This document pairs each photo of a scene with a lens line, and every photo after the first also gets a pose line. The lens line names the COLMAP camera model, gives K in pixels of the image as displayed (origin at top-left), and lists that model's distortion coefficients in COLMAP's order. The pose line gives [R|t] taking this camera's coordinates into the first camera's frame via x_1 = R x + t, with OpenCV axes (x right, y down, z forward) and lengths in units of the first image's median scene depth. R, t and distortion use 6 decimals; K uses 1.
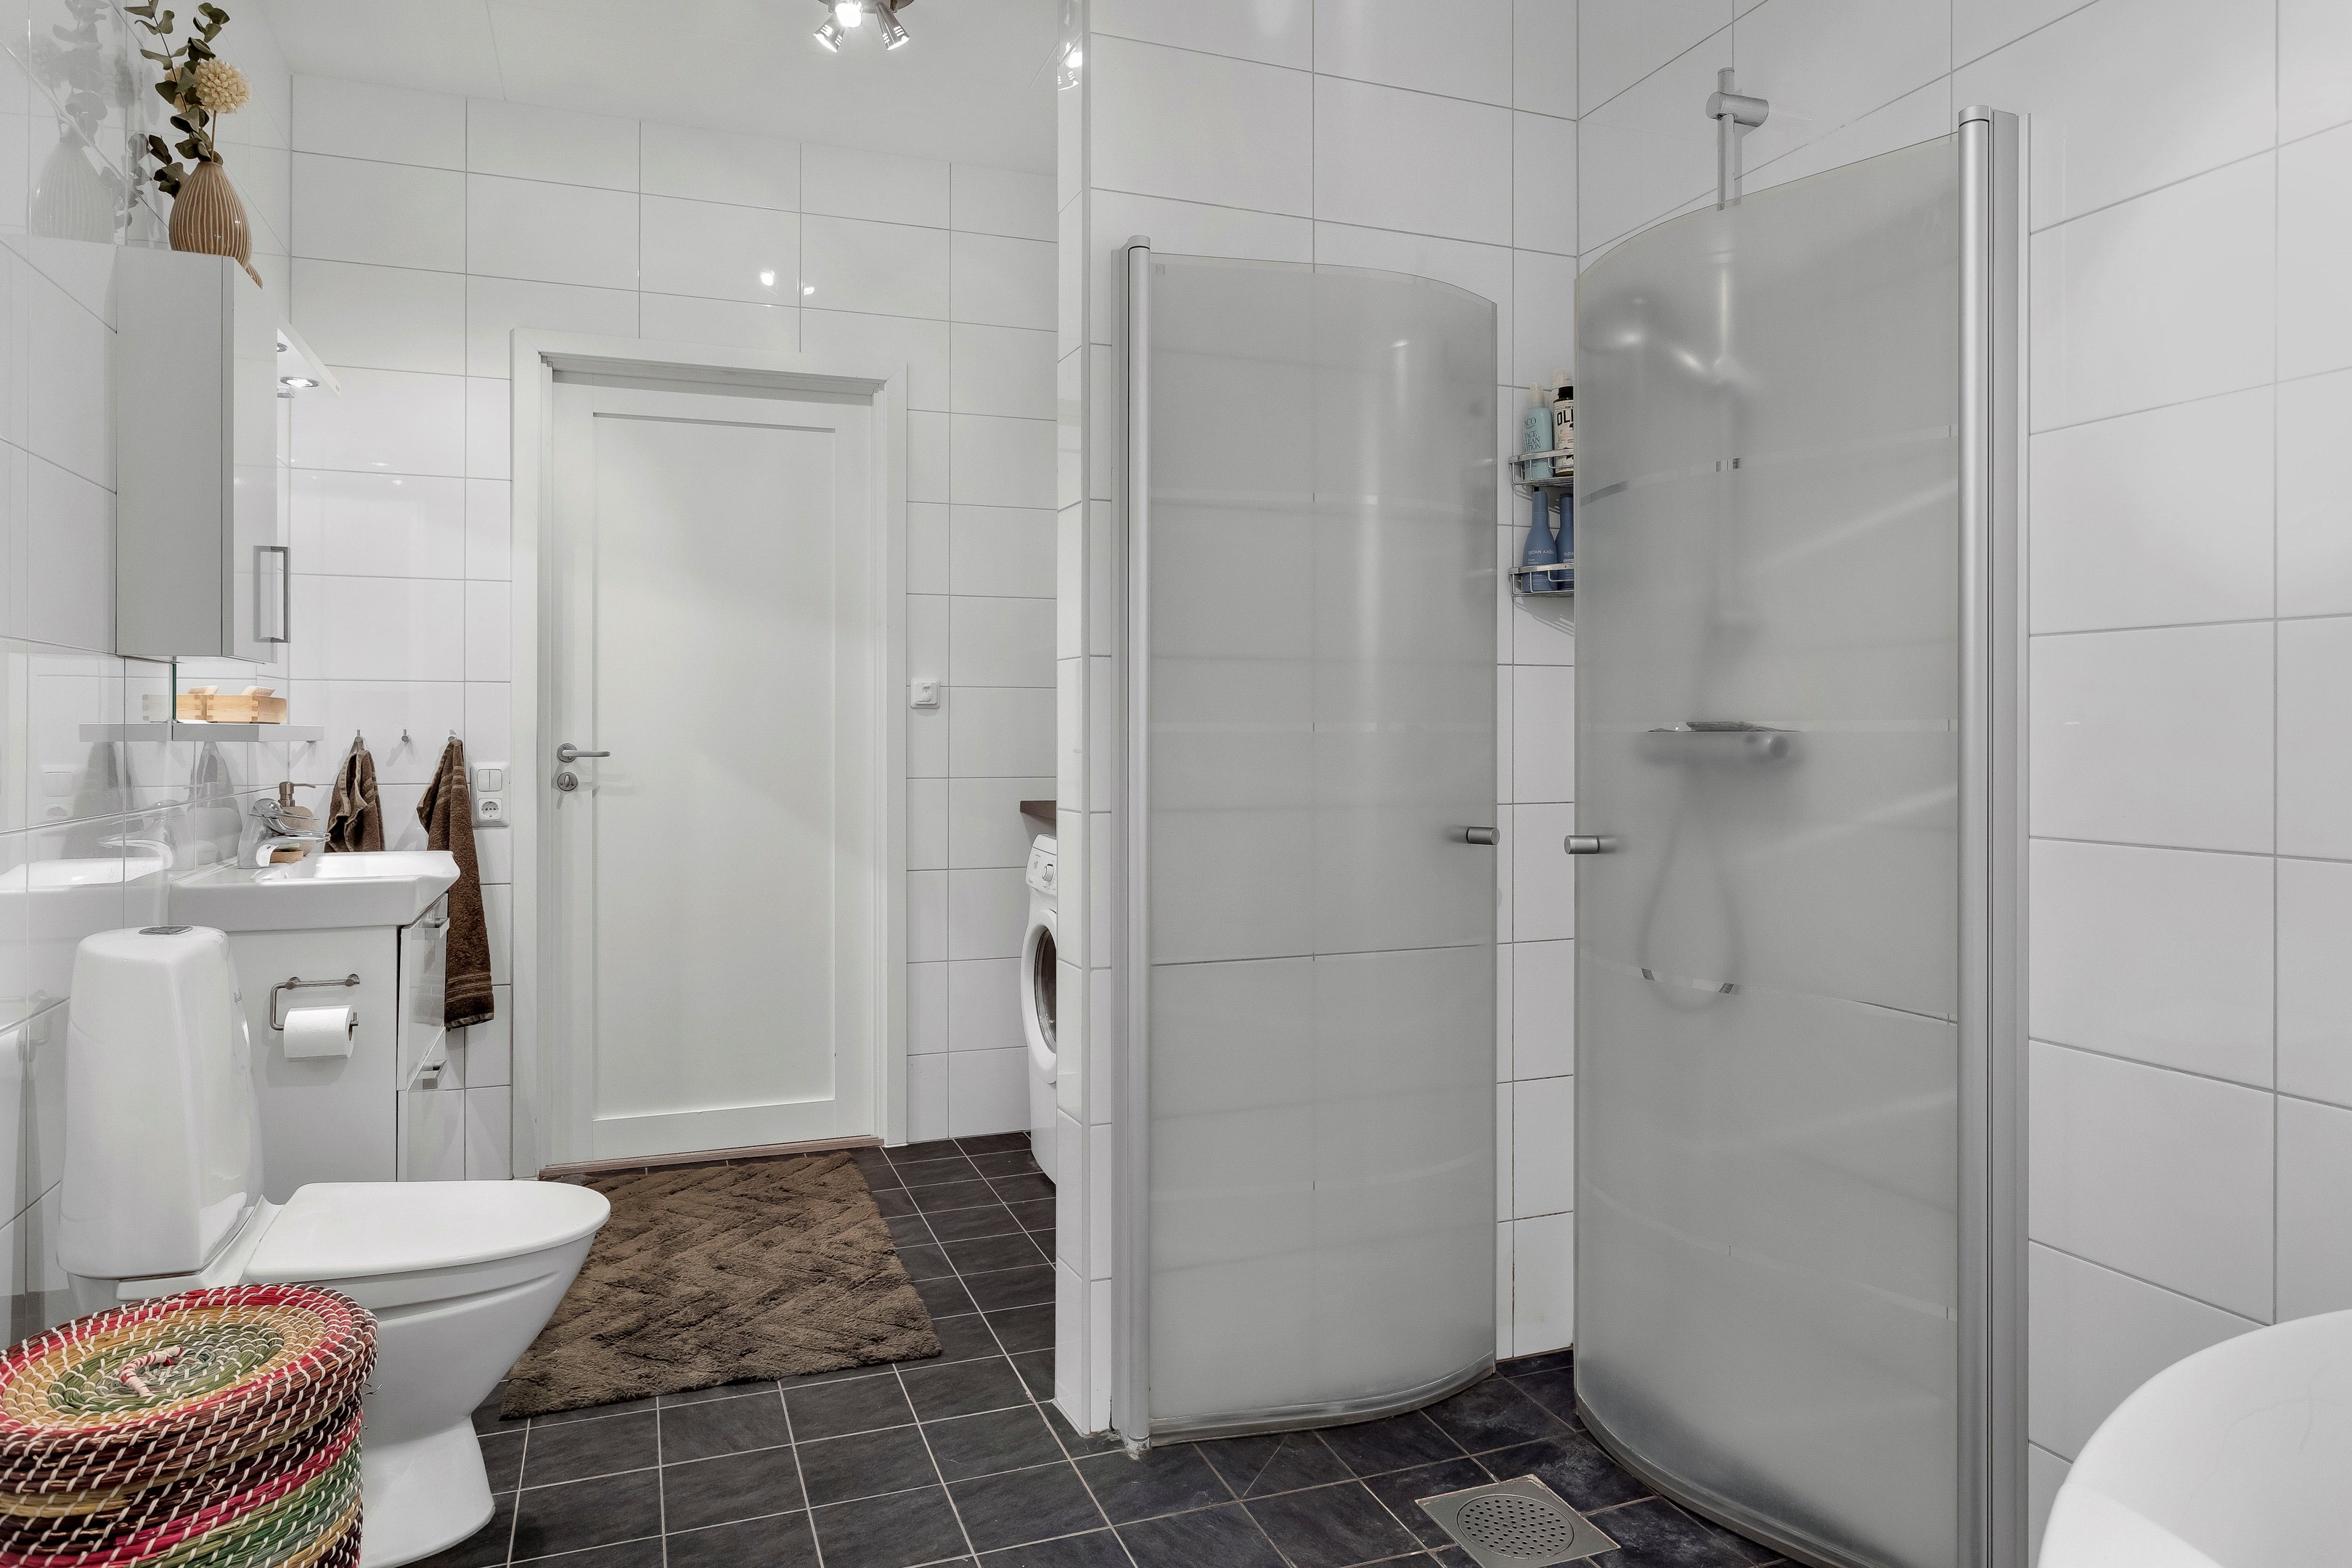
lens RADIAL K [[1358.9, 0, 1150.9], [0, 1358.9, 740.7], [0, 0, 1]] dist [-0.013260, 0.012570]
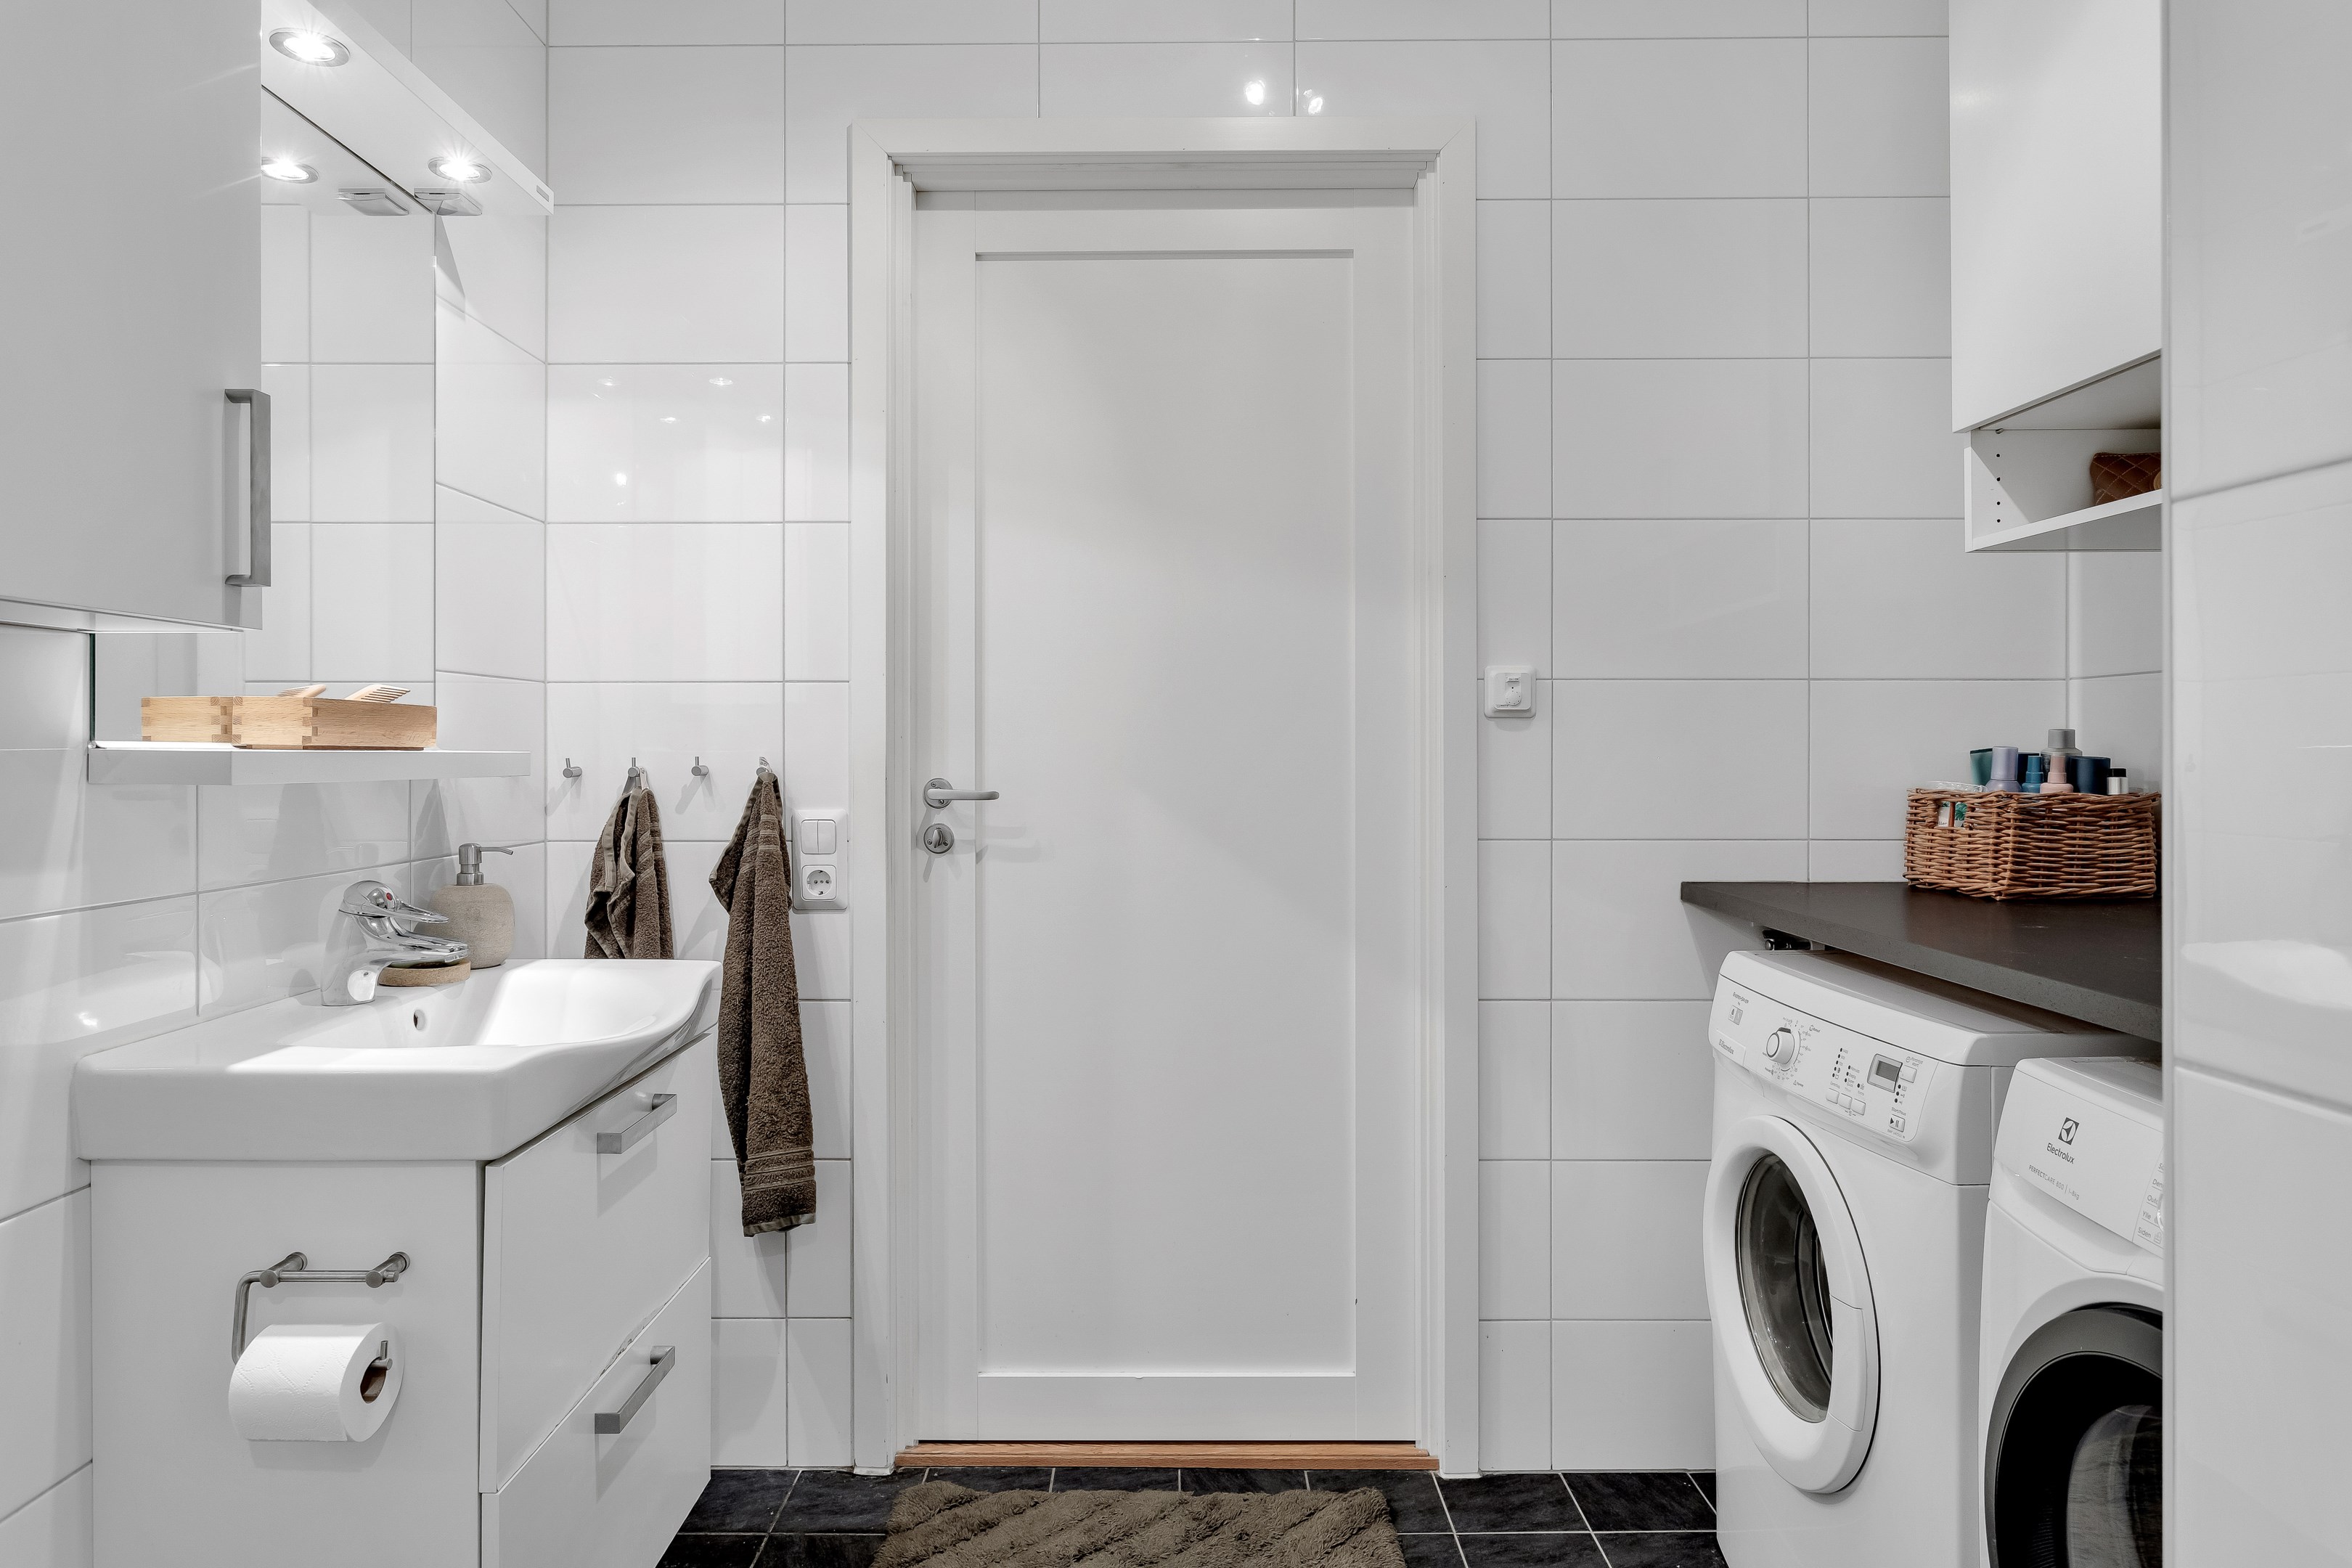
lens RADIAL K [[1358.9, 0, 1150.9], [0, 1358.9, 740.7], [0, 0, 1]] dist [-0.013260, 0.012570]
pose [[0.930497, -0.006394, -0.366244, -0.109190], [0.000097, 0.999852, -0.017209, -0.004741], [0.366300, 0.015977, 0.930360, 0.461060]]
